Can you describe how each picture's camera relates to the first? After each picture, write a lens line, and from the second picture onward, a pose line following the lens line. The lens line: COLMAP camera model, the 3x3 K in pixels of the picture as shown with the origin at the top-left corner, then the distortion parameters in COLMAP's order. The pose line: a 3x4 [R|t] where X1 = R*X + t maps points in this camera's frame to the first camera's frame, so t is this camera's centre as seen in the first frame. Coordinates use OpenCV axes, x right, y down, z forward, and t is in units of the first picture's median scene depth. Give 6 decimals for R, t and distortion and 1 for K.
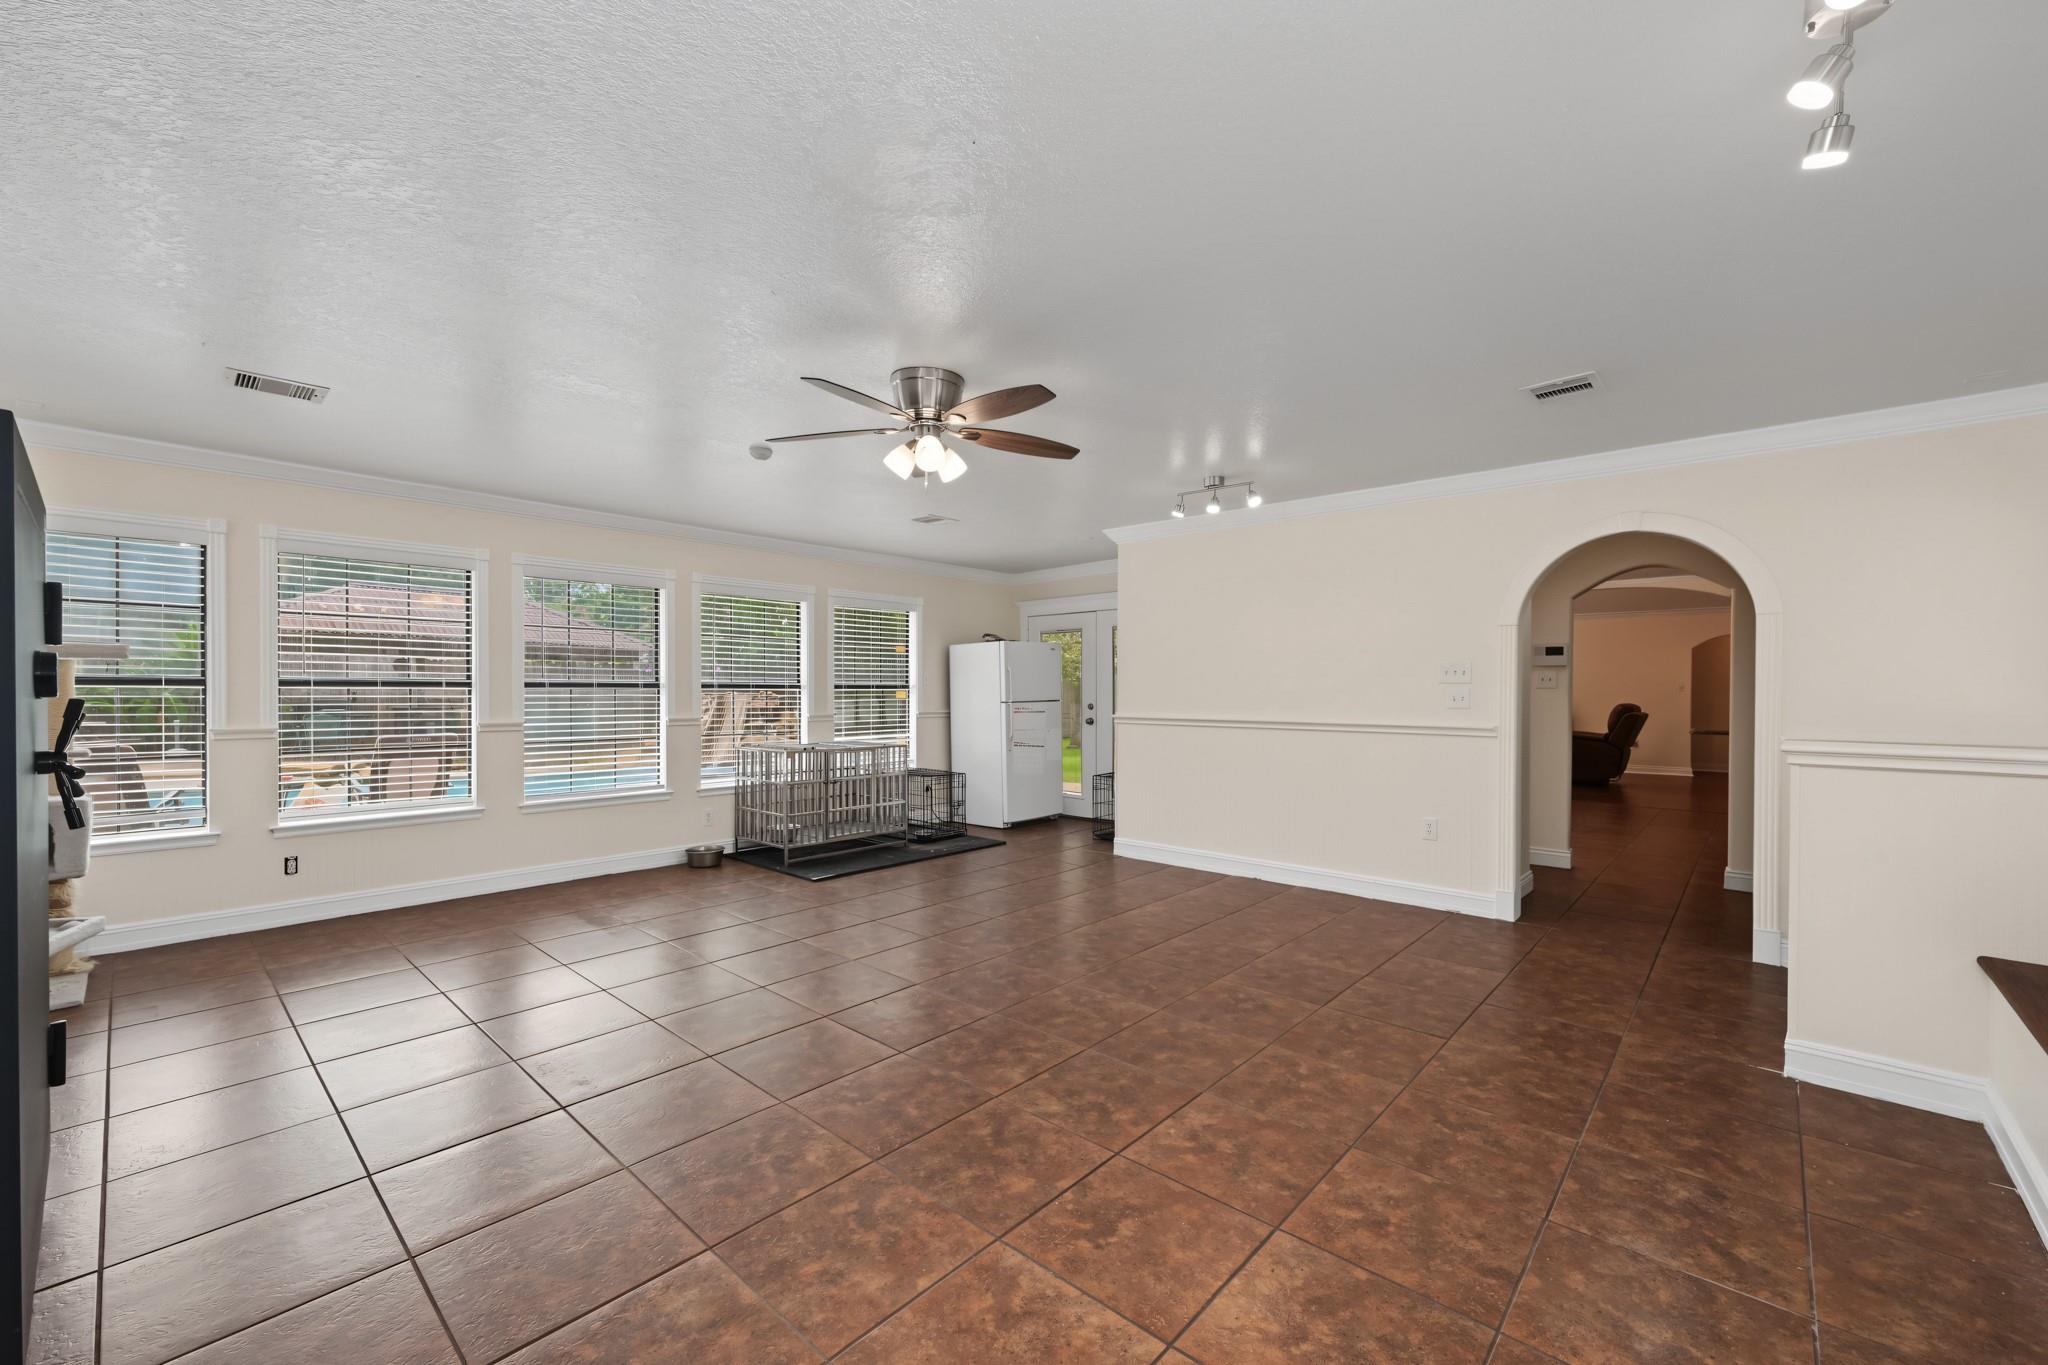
lens RADIAL K [[808.5, 0, 1036.1], [0, 808.5, 680.9], [0, 0, 1]] dist [0.000809, 0.000809]
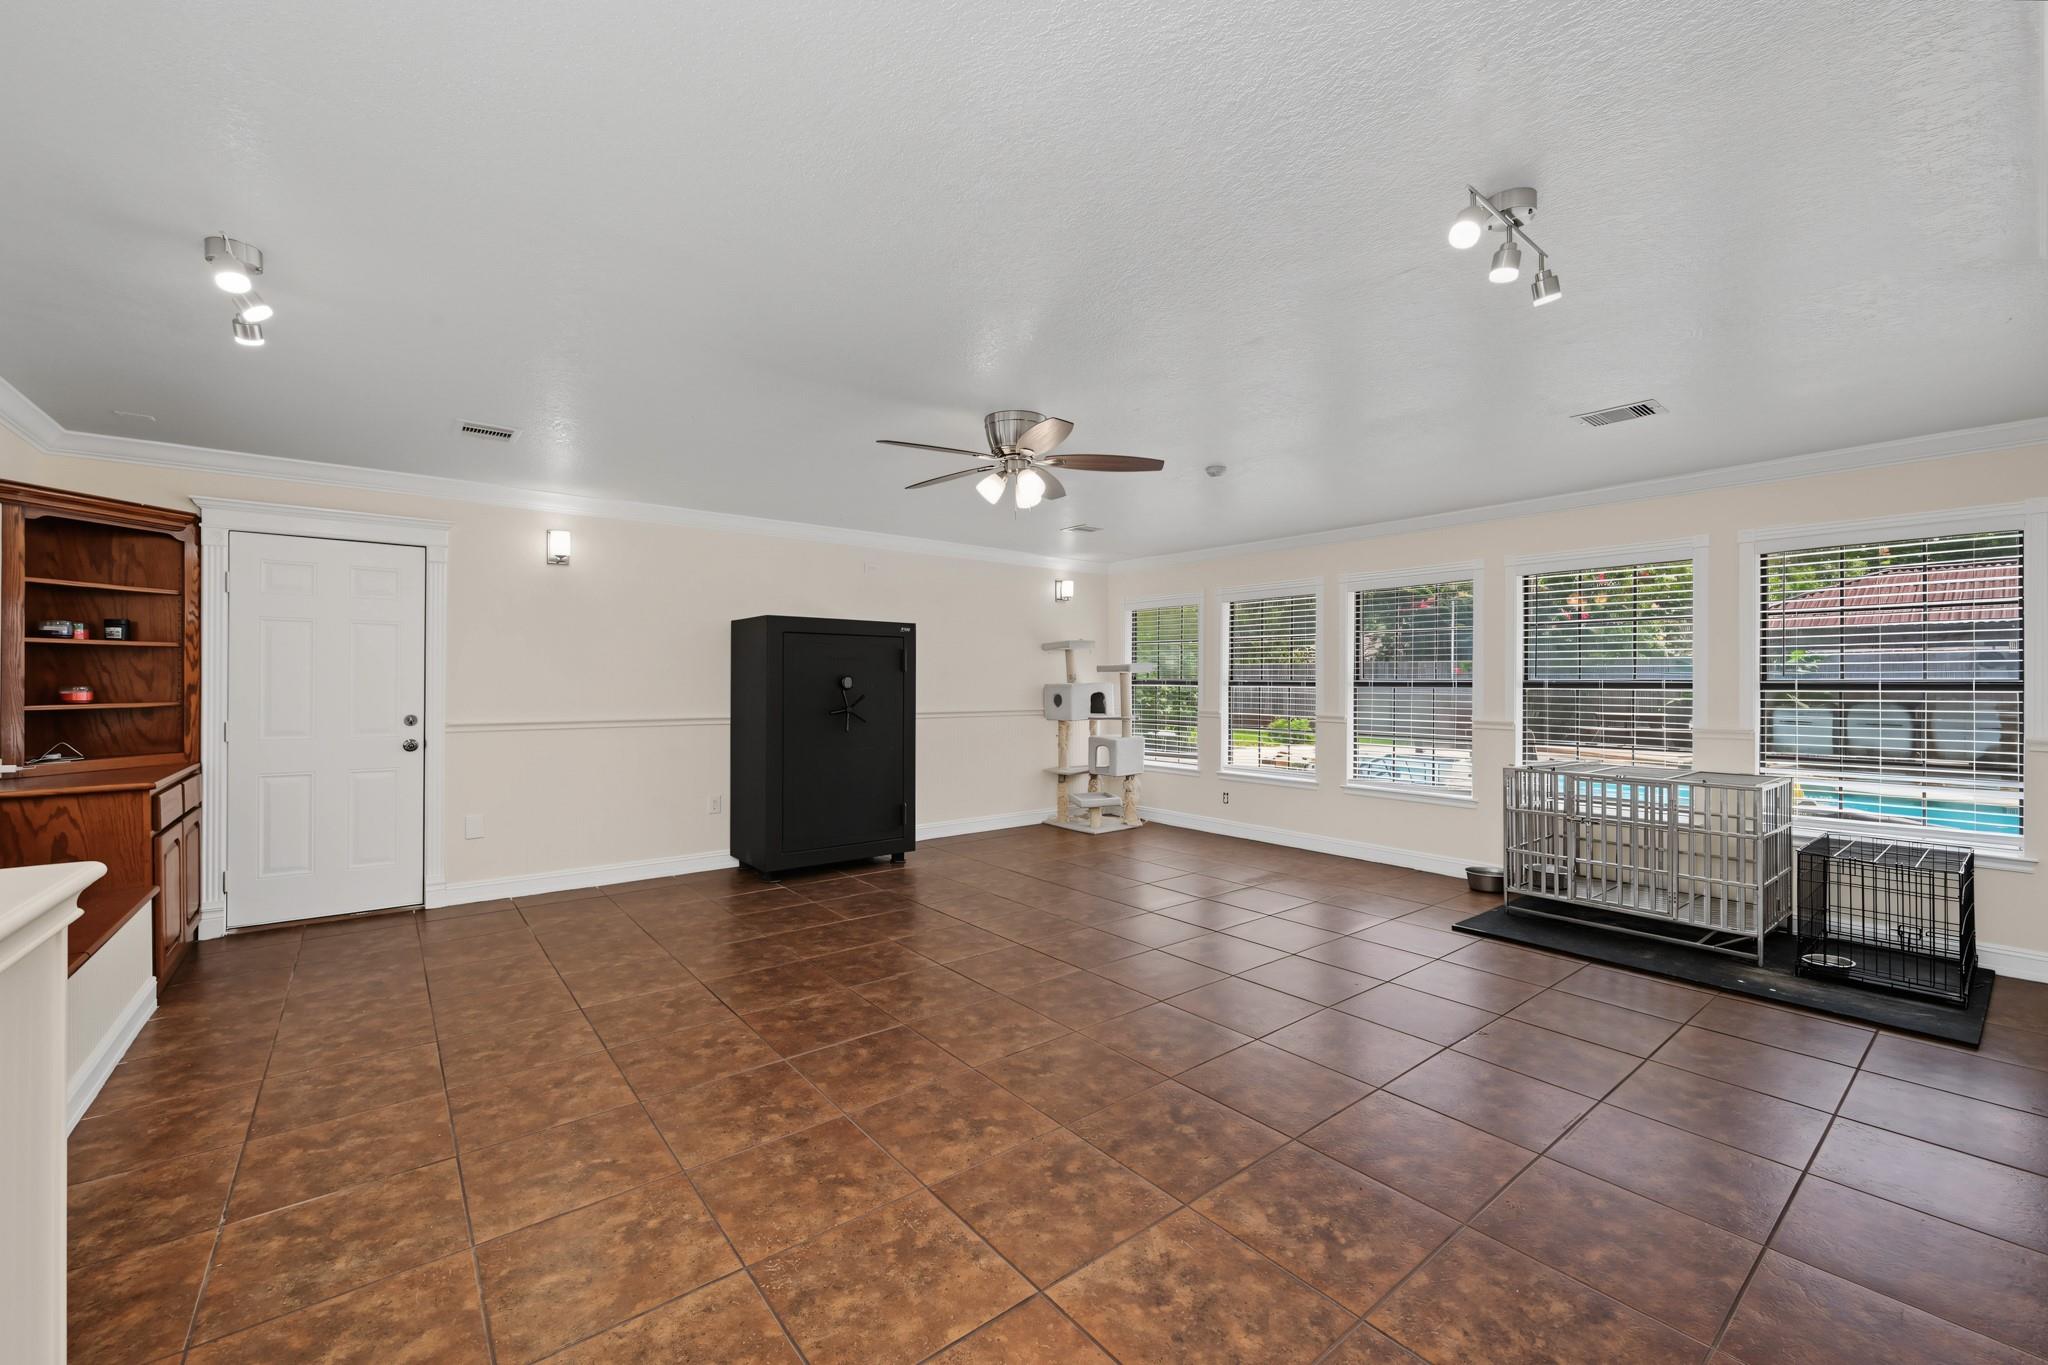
lens RADIAL K [[820.2, 0, 1020.3], [0, 820.2, 684.2], [0, 0, 1]] dist [-0.015177, -0.000089]
pose [[-0.162835, -0.002967, -0.986649, 1.131798], [0.002593, 0.999991, -0.003435, 0.016448], [0.986650, -0.003118, -0.162826, 1.374251]]
